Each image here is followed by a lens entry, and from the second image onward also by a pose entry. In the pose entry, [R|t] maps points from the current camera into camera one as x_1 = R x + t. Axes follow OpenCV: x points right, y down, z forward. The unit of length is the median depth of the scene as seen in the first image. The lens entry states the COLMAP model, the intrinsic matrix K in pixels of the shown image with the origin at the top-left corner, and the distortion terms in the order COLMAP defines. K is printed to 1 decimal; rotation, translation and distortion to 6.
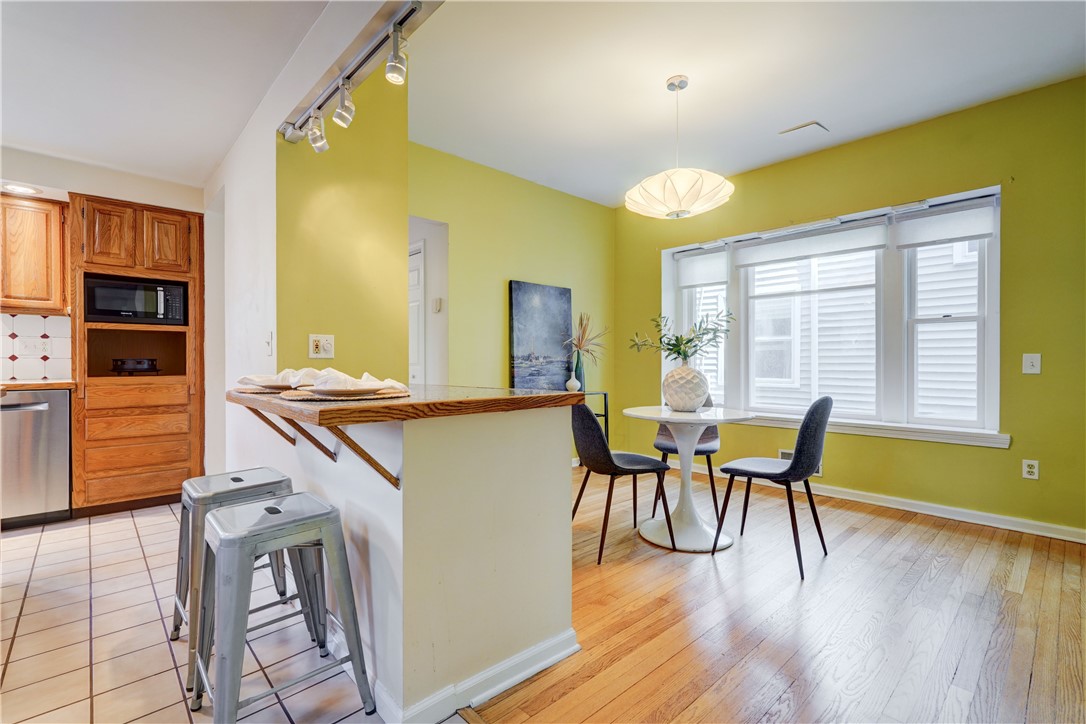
lens RADIAL K [[493.3, 0, 543.0], [0, 493.3, 362.0], [0, 0, 1]] dist [0.001389, 0.000379]
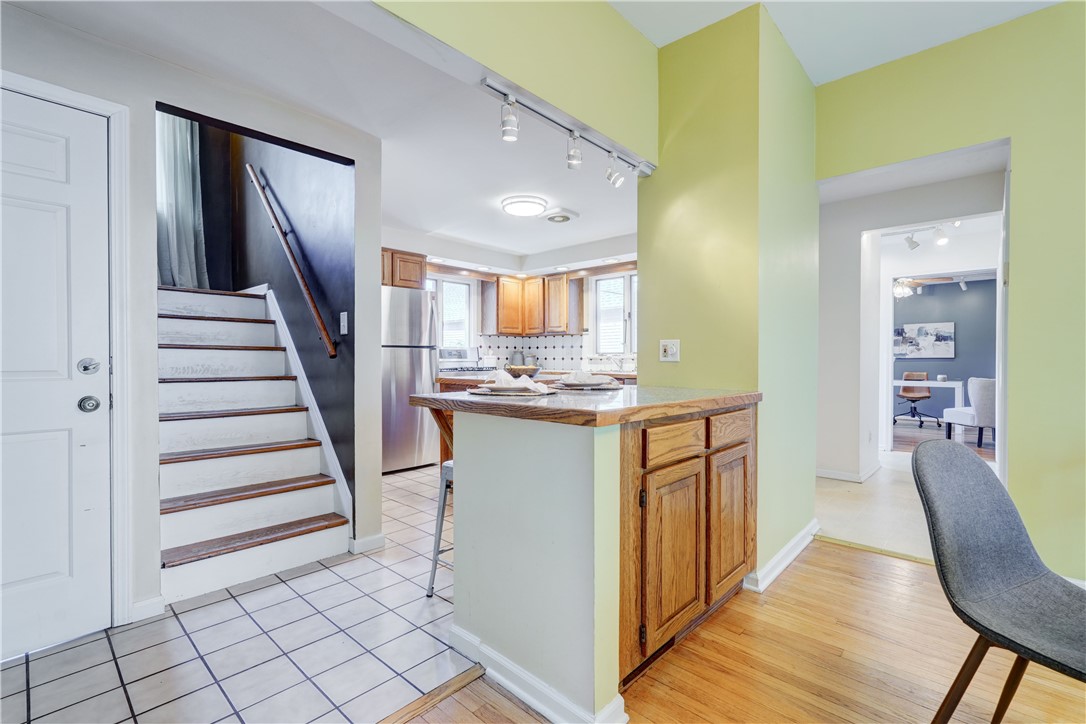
lens RADIAL K [[479.8, 0, 543.0], [0, 479.8, 362.0], [0, 0, 1]] dist [0.000352, 0.000101]
pose [[0.080311, 0.008107, -0.996737, 0.417279], [-0.001101, 0.999967, 0.008045, -0.010468], [0.996769, 0.000451, 0.080318, 0.452537]]
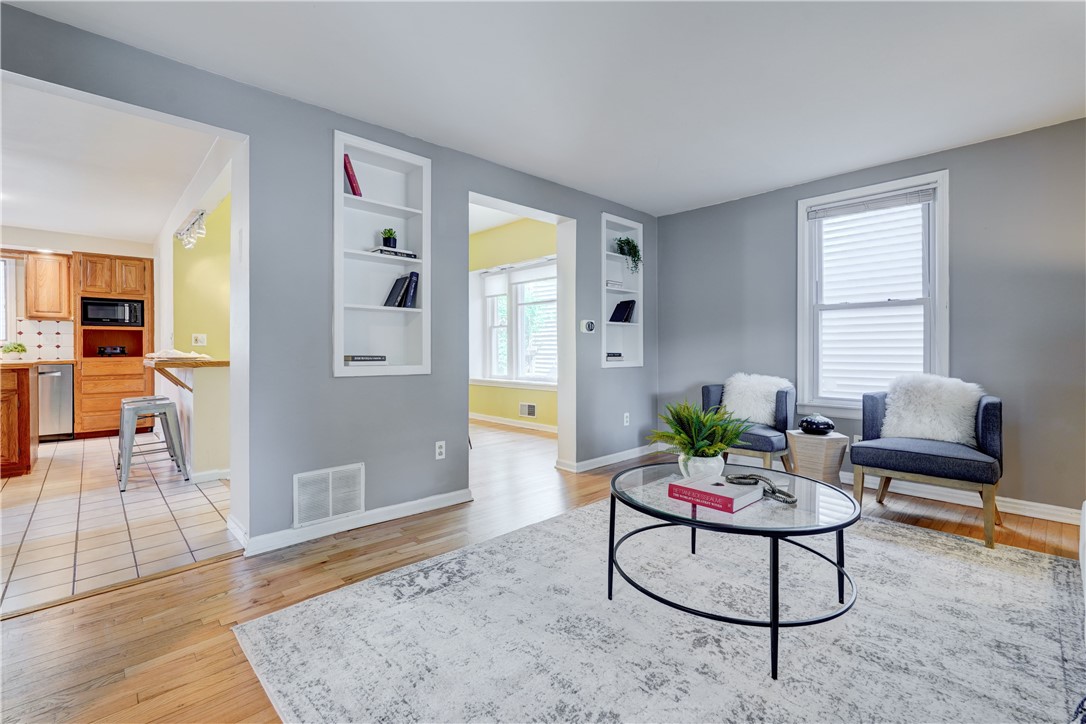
lens RADIAL K [[489.7, 0, 538.8], [0, 489.7, 348.6], [0, 0, 1]] dist [0.000710, 0.000373]
pose [[0.999986, -0.003326, -0.004231, 0.657143], [0.003309, 0.999986, -0.004039, 0.011985], [0.004244, 0.004025, 0.999983, -0.683810]]
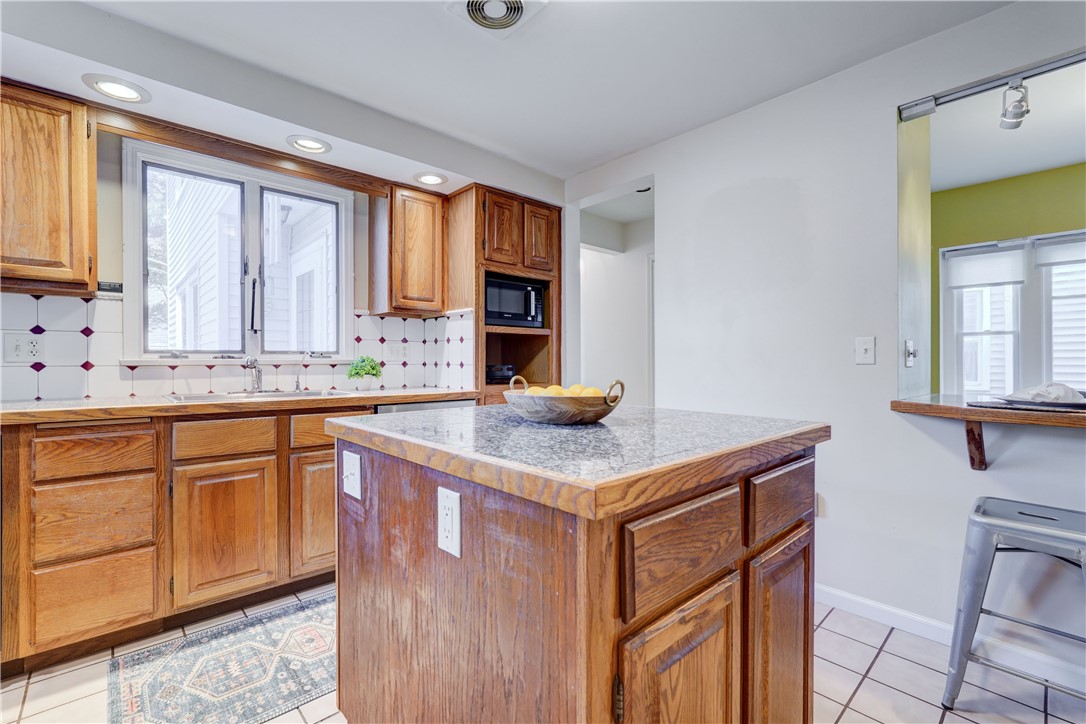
lens RADIAL K [[494.6, 0, 543.0], [0, 494.6, 362.0], [0, 0, 1]] dist [-0.003851, -0.000338]
pose [[0.999880, -0.002828, 0.015249, -0.799841], [0.002863, 0.999993, -0.002271, -0.010122], [-0.015243, 0.002315, 0.999881, 0.082704]]
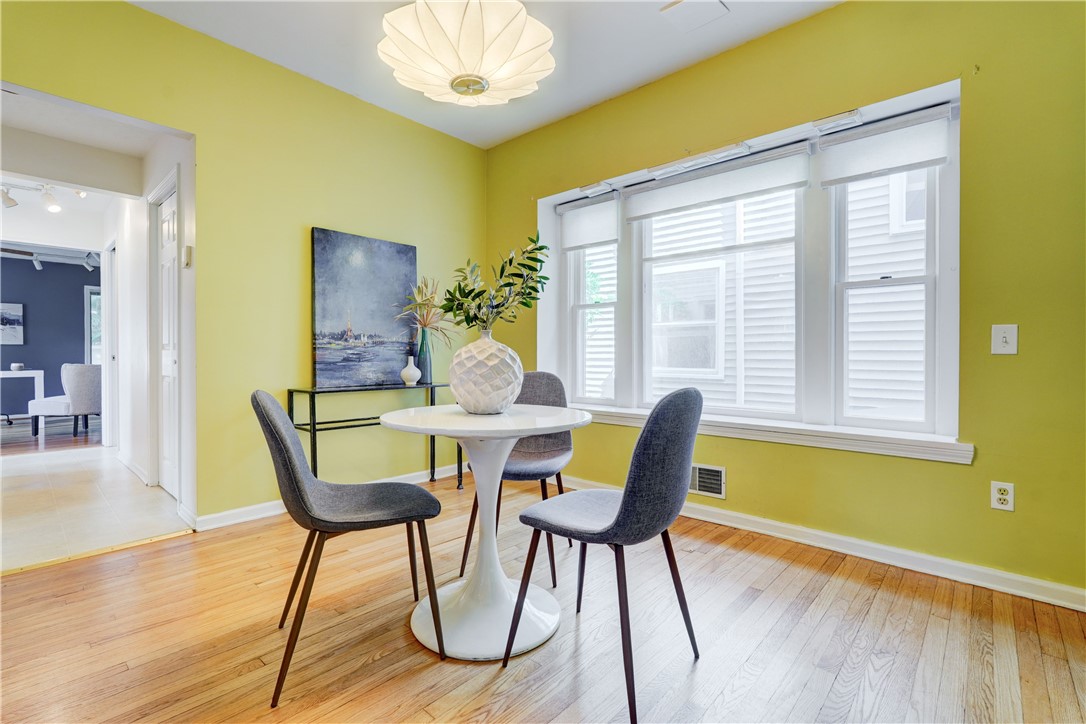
lens RADIAL K [[496.7, 0, 540.7], [0, 496.7, 353.1], [0, 0, 1]] dist [-0.004245, 0.000564]
pose [[0.996346, 0.004124, 0.085309, 0.264700], [-0.003754, 0.999983, -0.004497, 0.024473], [-0.085326, 0.004160, 0.996344, 0.335775]]
